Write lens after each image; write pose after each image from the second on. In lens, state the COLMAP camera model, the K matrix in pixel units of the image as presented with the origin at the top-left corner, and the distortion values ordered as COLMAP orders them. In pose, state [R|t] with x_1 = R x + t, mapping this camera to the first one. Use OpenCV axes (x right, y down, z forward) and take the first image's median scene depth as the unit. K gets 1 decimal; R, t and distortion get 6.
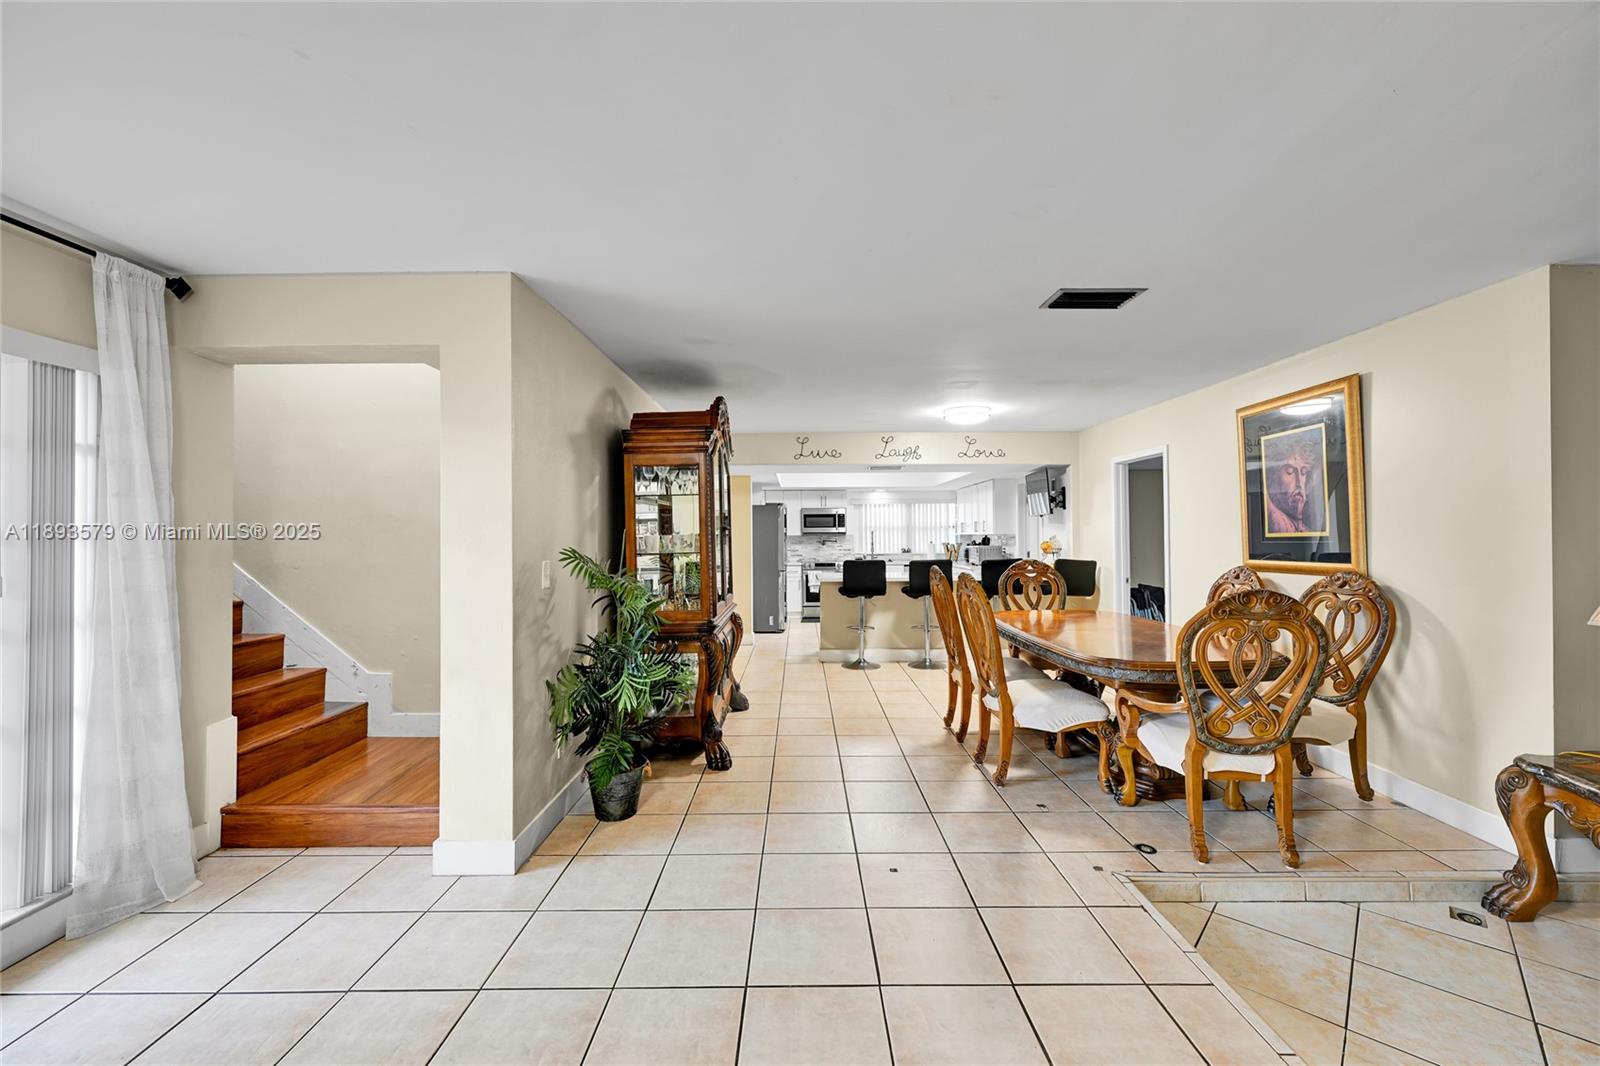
lens RADIAL K [[636.0, 0, 798.9], [0, 636.0, 531.4], [0, 0, 1]] dist [-0.004170, 0.001279]
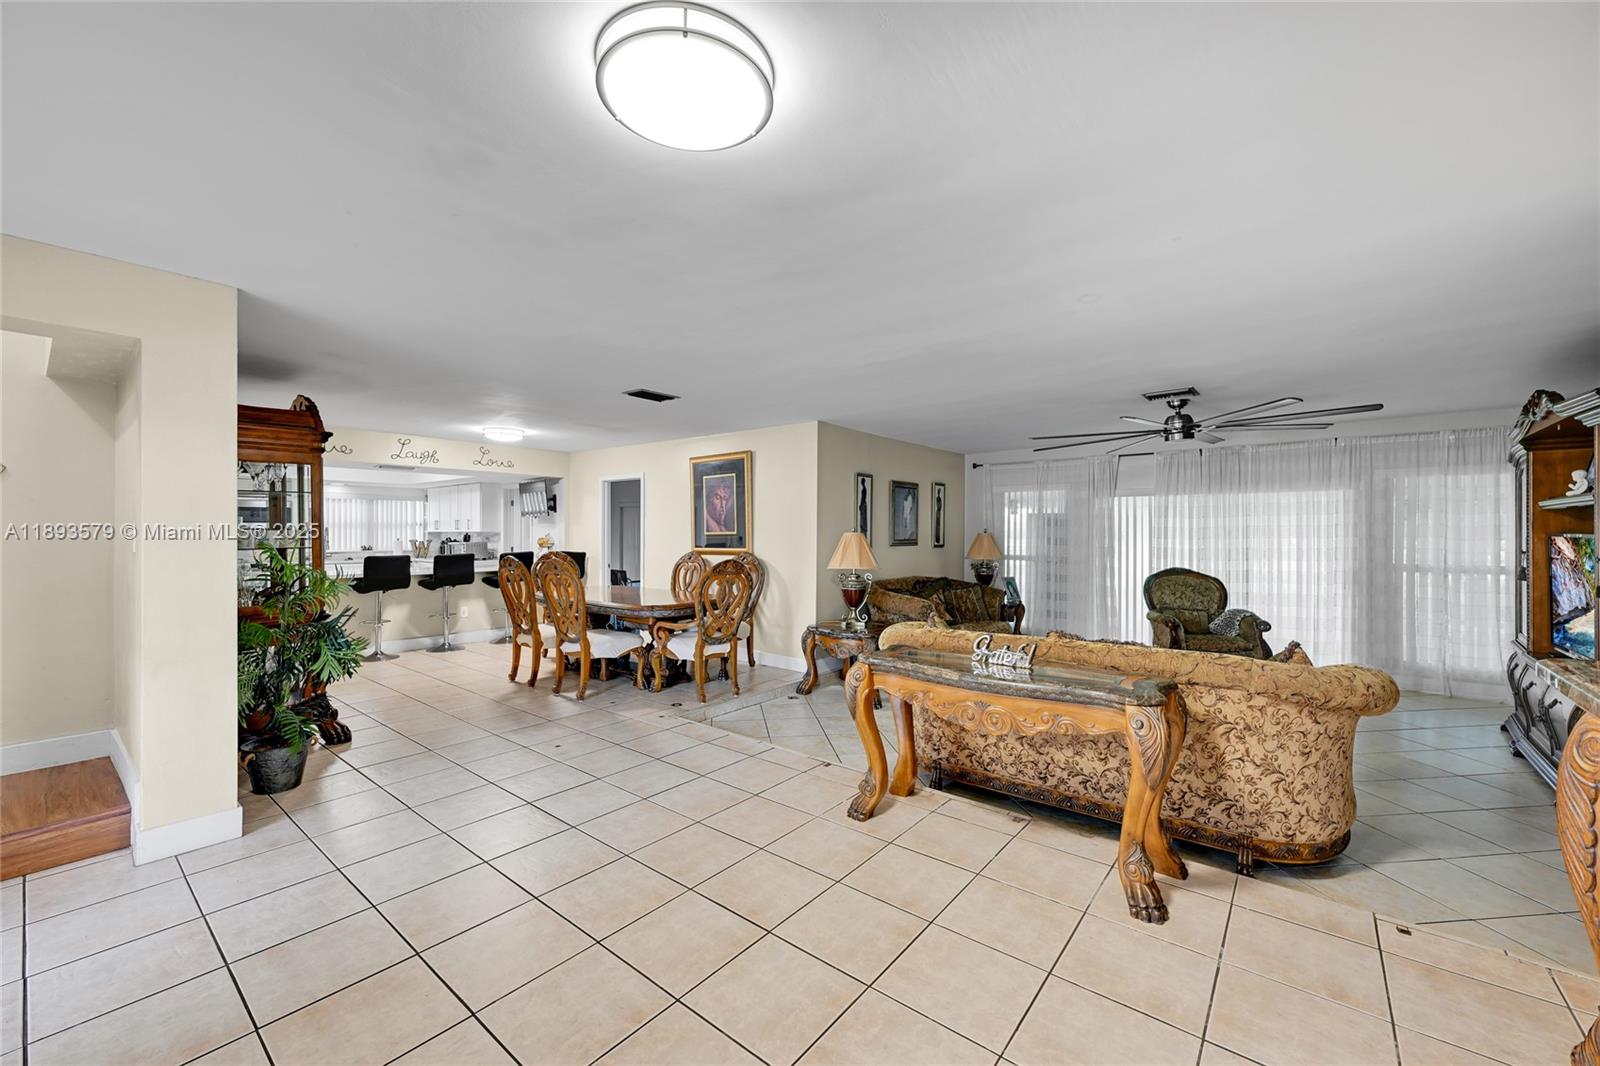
lens RADIAL K [[636.0, 0, 798.2], [0, 636.0, 546.0], [0, 0, 1]] dist [-0.004170, 0.001279]
pose [[0.629215, -0.009325, 0.777176, -0.421859], [-0.010827, 0.999726, 0.020761, 0.000370], [-0.777156, -0.021477, 0.628941, -0.267699]]
